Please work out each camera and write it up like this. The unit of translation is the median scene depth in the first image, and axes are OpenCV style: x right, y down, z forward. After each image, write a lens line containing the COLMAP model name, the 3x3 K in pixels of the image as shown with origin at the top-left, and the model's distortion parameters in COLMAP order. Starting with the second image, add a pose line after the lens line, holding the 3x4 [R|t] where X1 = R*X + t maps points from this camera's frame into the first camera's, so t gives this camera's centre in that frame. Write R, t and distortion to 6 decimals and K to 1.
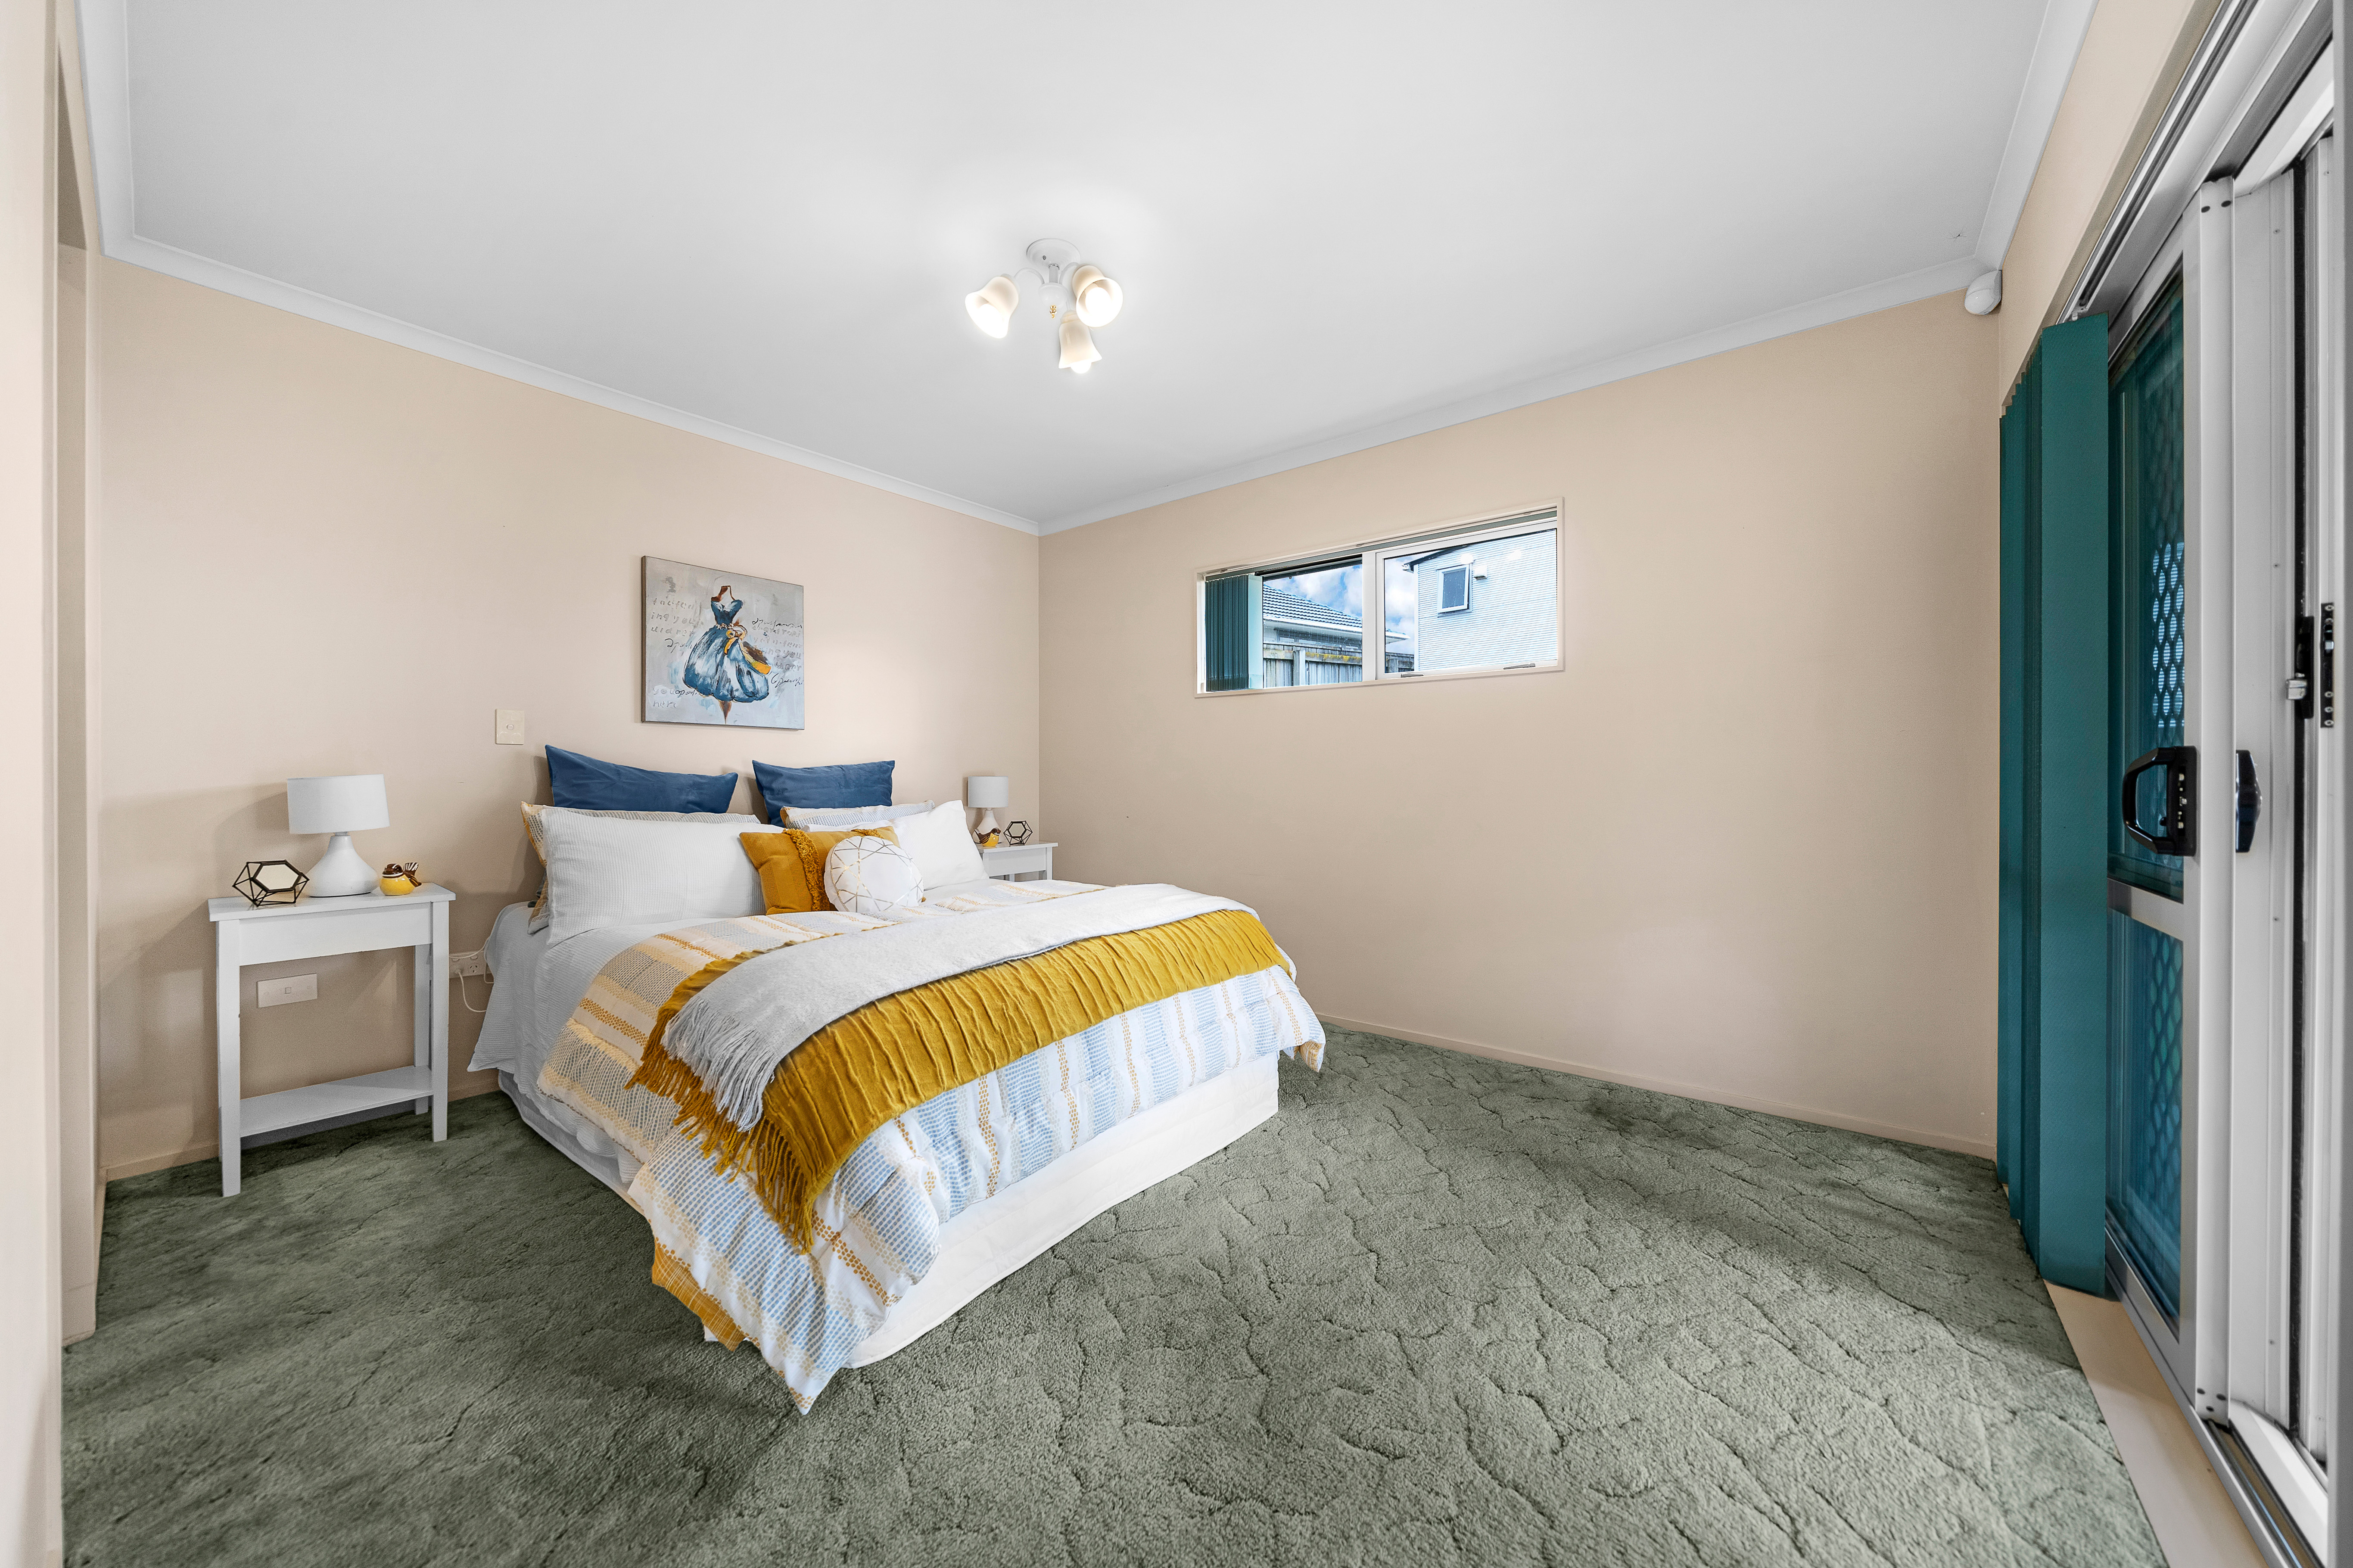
lens RADIAL K [[826.9, 0, 1161.7], [0, 826.9, 781.9], [0, 0, 1]] dist [-0.000123, 0.000003]
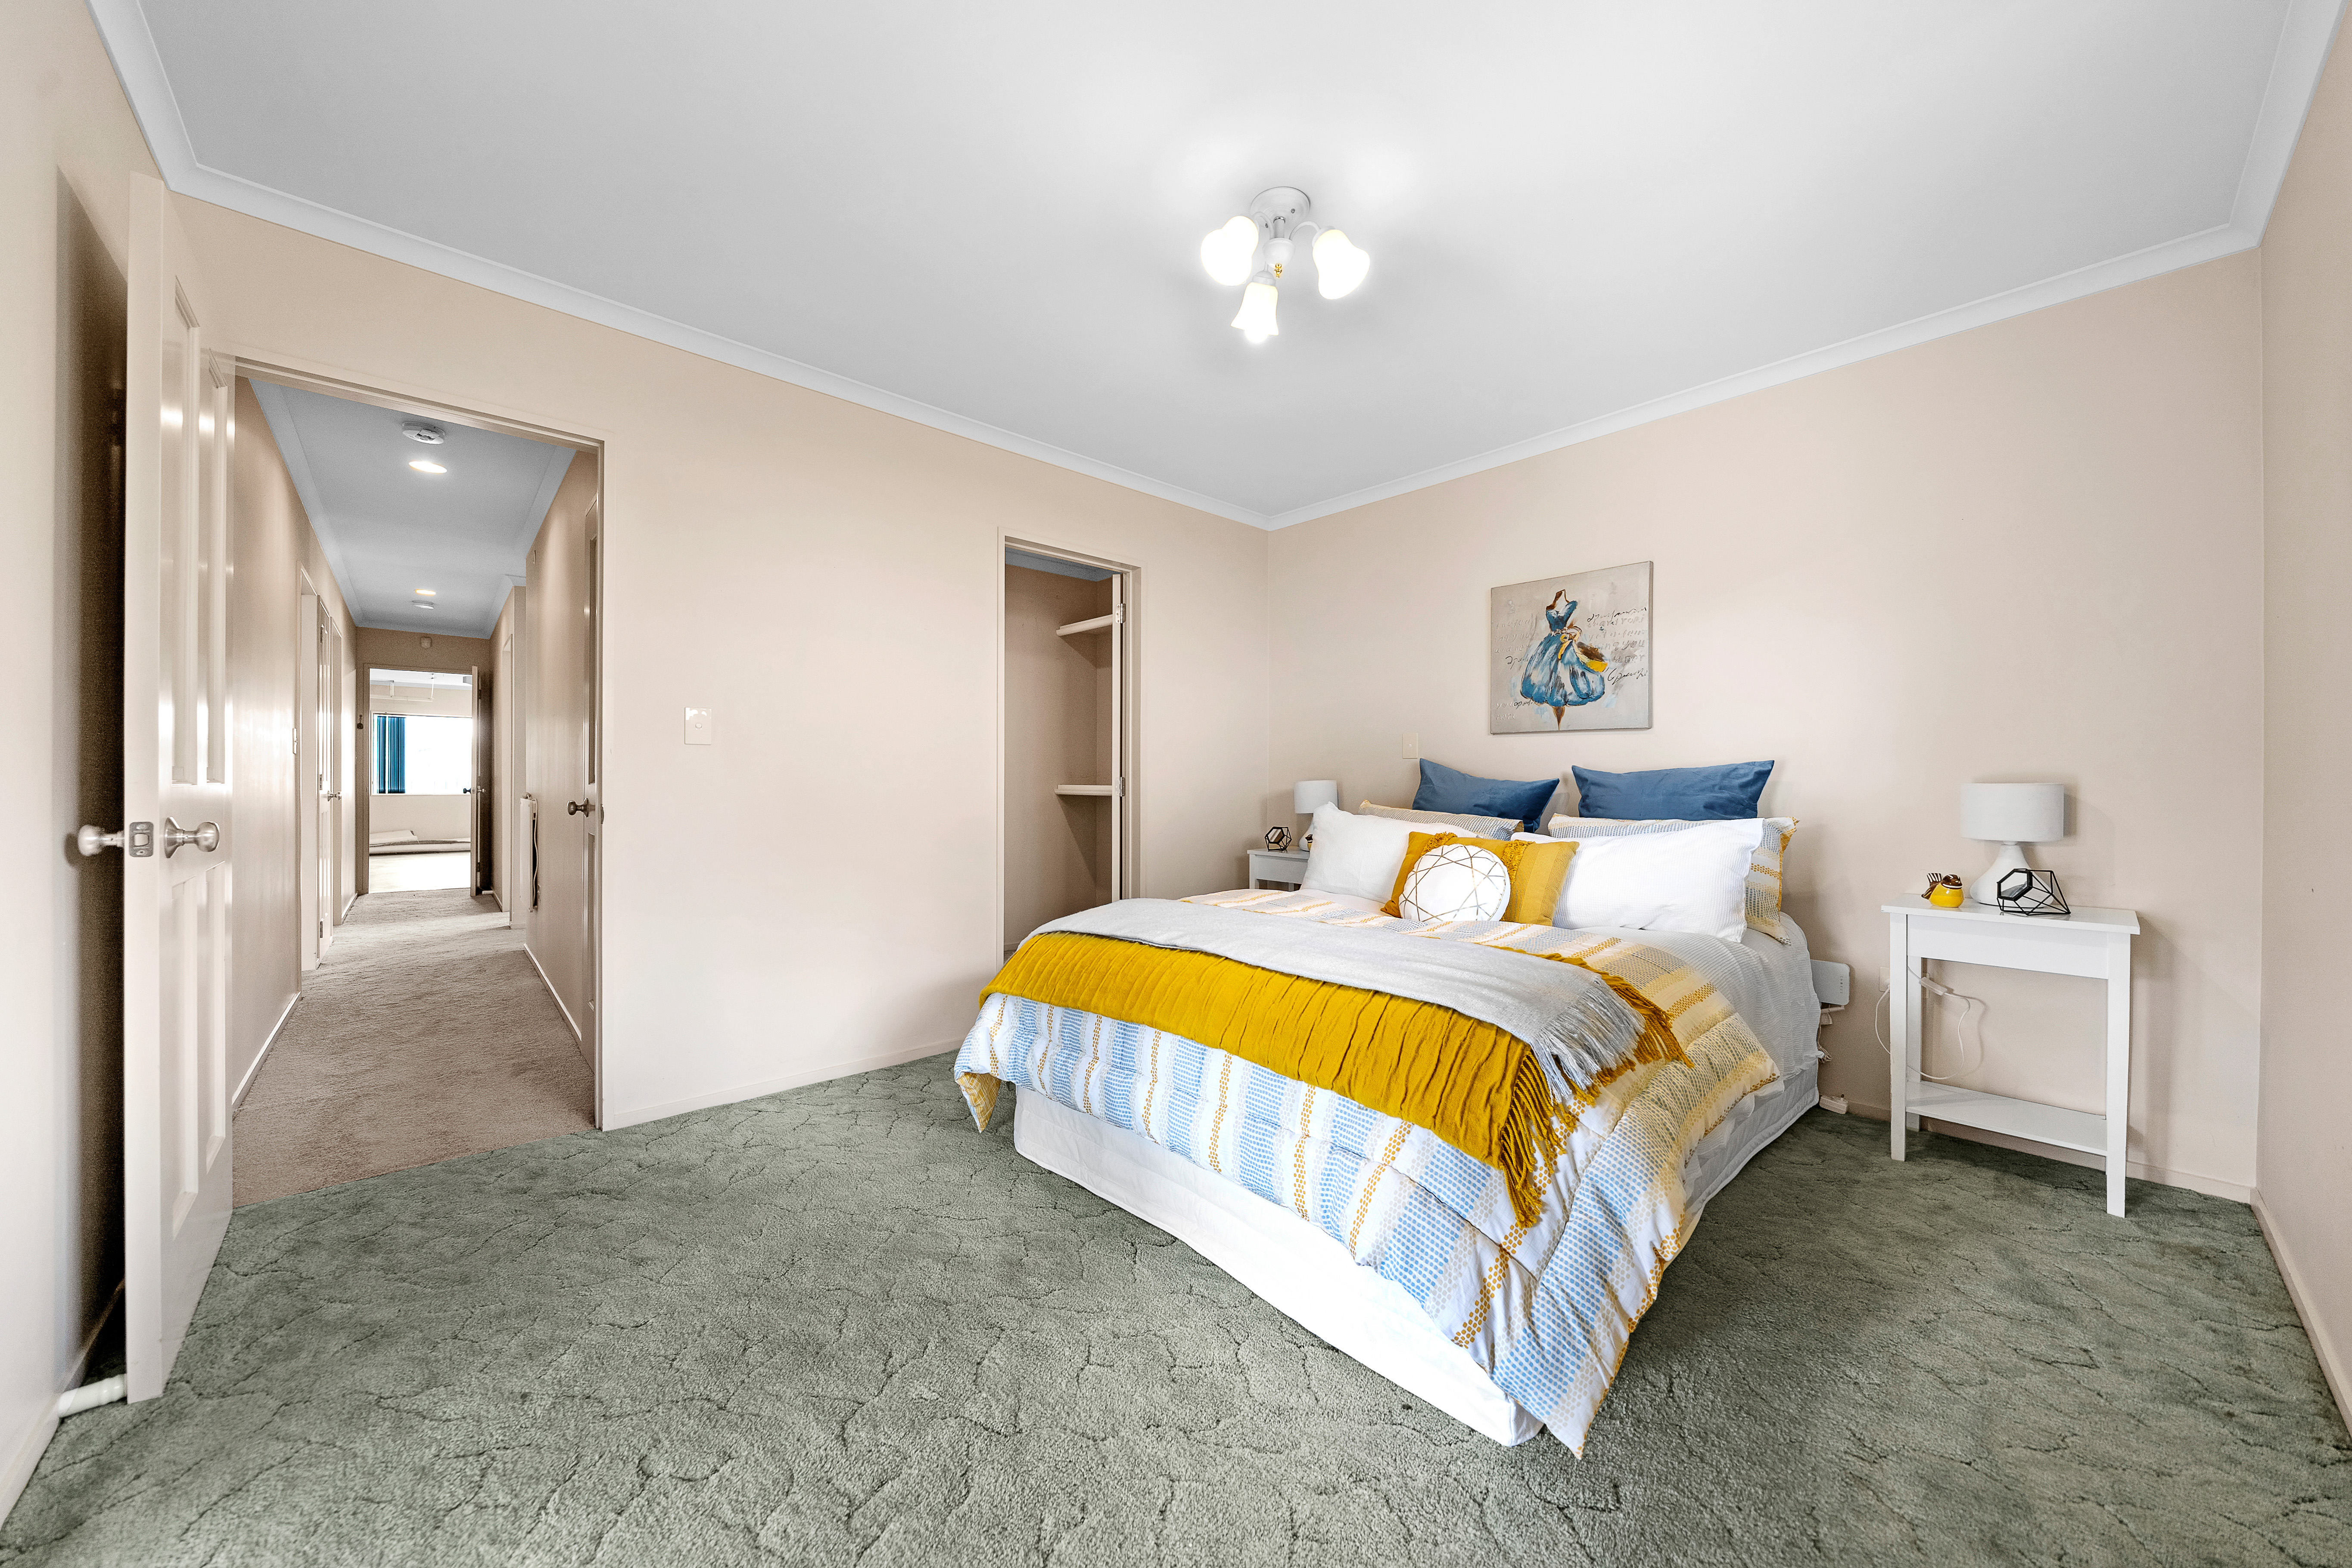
lens RADIAL K [[826.6, 0, 1161.2], [0, 826.6, 781.9], [0, 0, 1]] dist [-0.000123, 0.000003]
pose [[-0.154101, -0.001384, -0.988054, 0.524655], [-0.010398, 0.999946, 0.000221, -0.002796], [0.988000, 0.010308, -0.154107, 0.678300]]
